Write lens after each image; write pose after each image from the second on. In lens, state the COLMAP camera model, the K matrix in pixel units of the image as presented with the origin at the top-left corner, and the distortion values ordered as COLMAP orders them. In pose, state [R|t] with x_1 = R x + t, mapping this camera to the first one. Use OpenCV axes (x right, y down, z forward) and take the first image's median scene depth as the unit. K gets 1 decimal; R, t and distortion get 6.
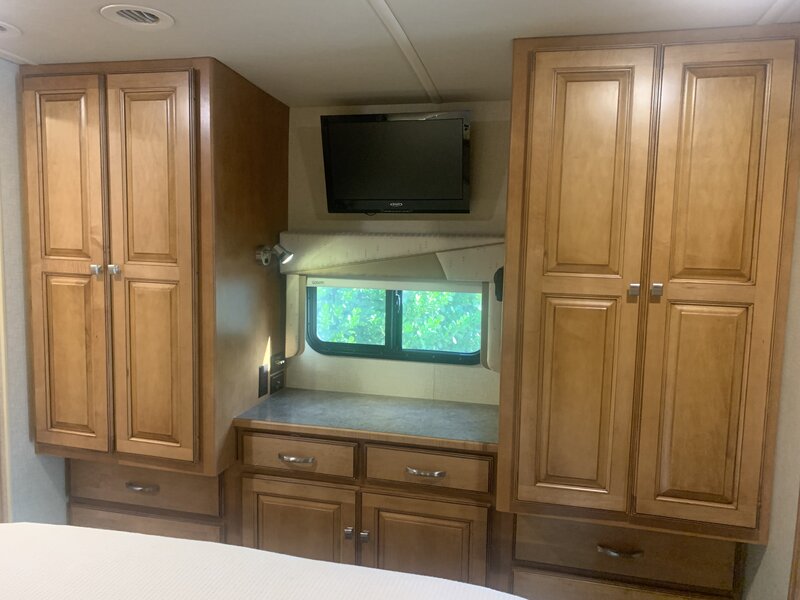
lens RADIAL K [[608.0, 0, 399.8], [0, 608.0, 300.2], [0, 0, 1]] dist [0.021871, -0.013438]
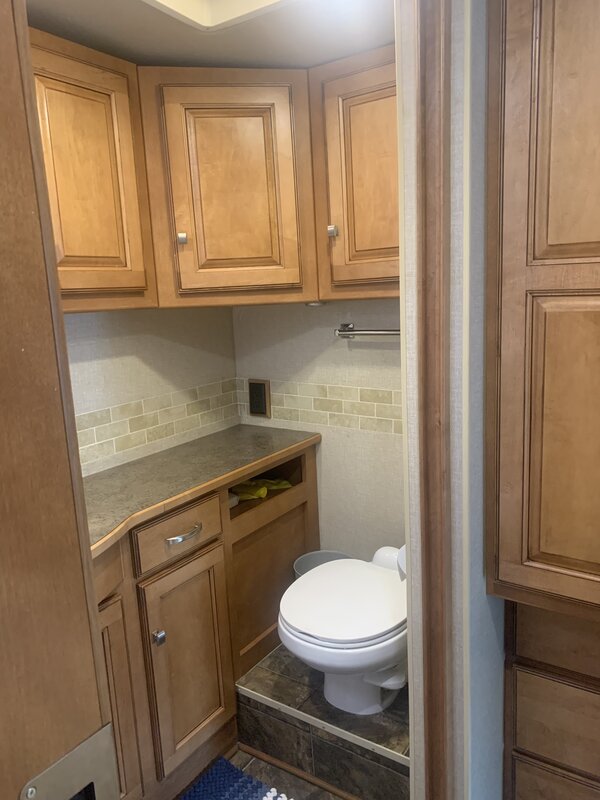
lens RADIAL K [[608.0, 0, 300.6], [0, 608.0, 402.3], [0, 0, 1]] dist [0.021871, -0.013438]
pose [[0.938435, -0.003729, -0.345435, -0.585622], [0.034807, 0.995874, 0.083807, 0.001282], [0.343697, -0.090671, 0.934693, 0.401192]]
